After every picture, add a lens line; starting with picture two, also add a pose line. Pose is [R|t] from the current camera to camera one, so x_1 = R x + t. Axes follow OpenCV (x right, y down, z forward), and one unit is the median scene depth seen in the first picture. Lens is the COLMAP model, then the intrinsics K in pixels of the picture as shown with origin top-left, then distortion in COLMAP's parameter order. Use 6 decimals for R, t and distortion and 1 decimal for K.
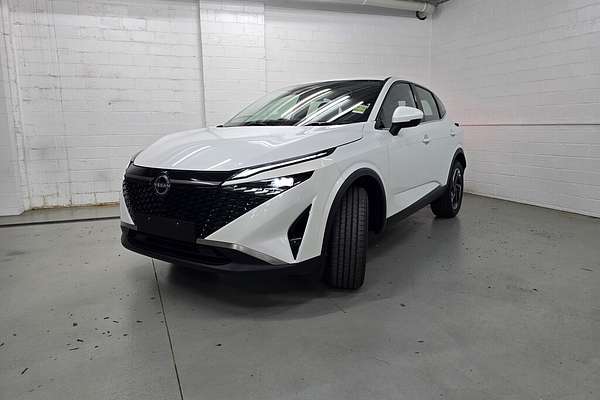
lens RADIAL K [[406.0, 0, 296.8], [0, 406.0, 190.0], [0, 0, 1]] dist [0.055879, -0.053985]
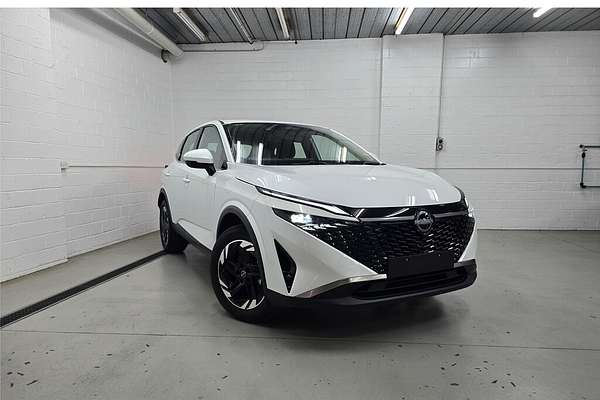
lens RADIAL K [[403.6, 0, 297.4], [0, 403.6, 222.4], [0, 0, 1]] dist [0.041348, -0.055129]
pose [[0.451099, -0.107239, 0.886008, -1.197160], [0.130098, 0.990052, 0.053594, -0.091702], [-0.882941, 0.091092, 0.460563, 0.723679]]
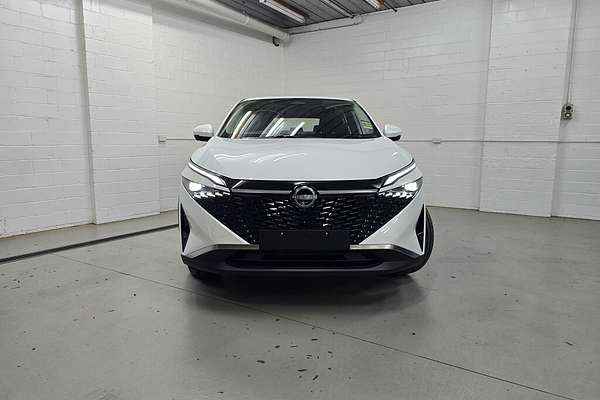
lens RADIAL K [[406.0, 0, 296.8], [0, 406.0, 190.0], [0, 0, 1]] dist [0.055879, -0.053985]
pose [[0.813213, -0.056107, 0.579255, -0.803972], [0.075488, 0.997102, -0.009397, -0.018298], [-0.577049, 0.051369, 0.815092, 0.192956]]
